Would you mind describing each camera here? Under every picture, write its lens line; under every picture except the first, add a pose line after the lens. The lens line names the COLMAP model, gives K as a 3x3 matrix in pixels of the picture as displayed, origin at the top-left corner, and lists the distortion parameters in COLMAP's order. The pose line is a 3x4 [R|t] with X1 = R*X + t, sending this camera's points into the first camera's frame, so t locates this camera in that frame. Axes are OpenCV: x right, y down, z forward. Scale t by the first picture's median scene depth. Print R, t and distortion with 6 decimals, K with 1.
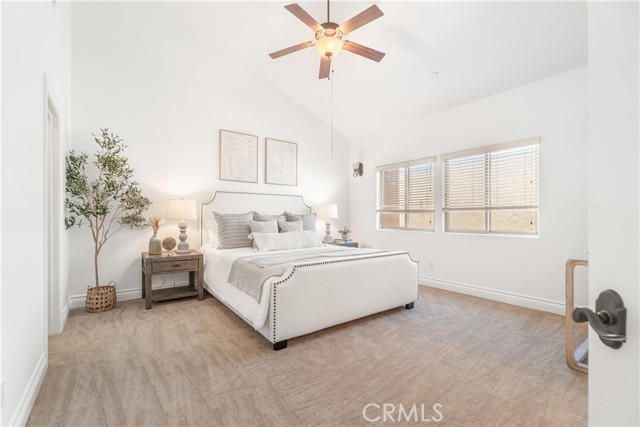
lens RADIAL K [[280.4, 0, 312.5], [0, 280.4, 215.7], [0, 0, 1]] dist [-0.003752, -0.000409]
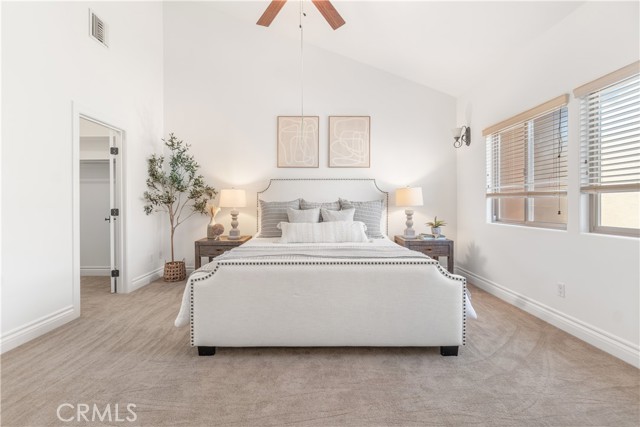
lens RADIAL K [[288.3, 0, 316.9], [0, 288.3, 204.4], [0, 0, 1]] dist [-0.001048, -0.000294]
pose [[0.807976, -0.003387, -0.589206, 0.410514], [0.006540, 0.999973, 0.003220, 0.000517], [0.589180, -0.006454, 0.807976, 0.277615]]
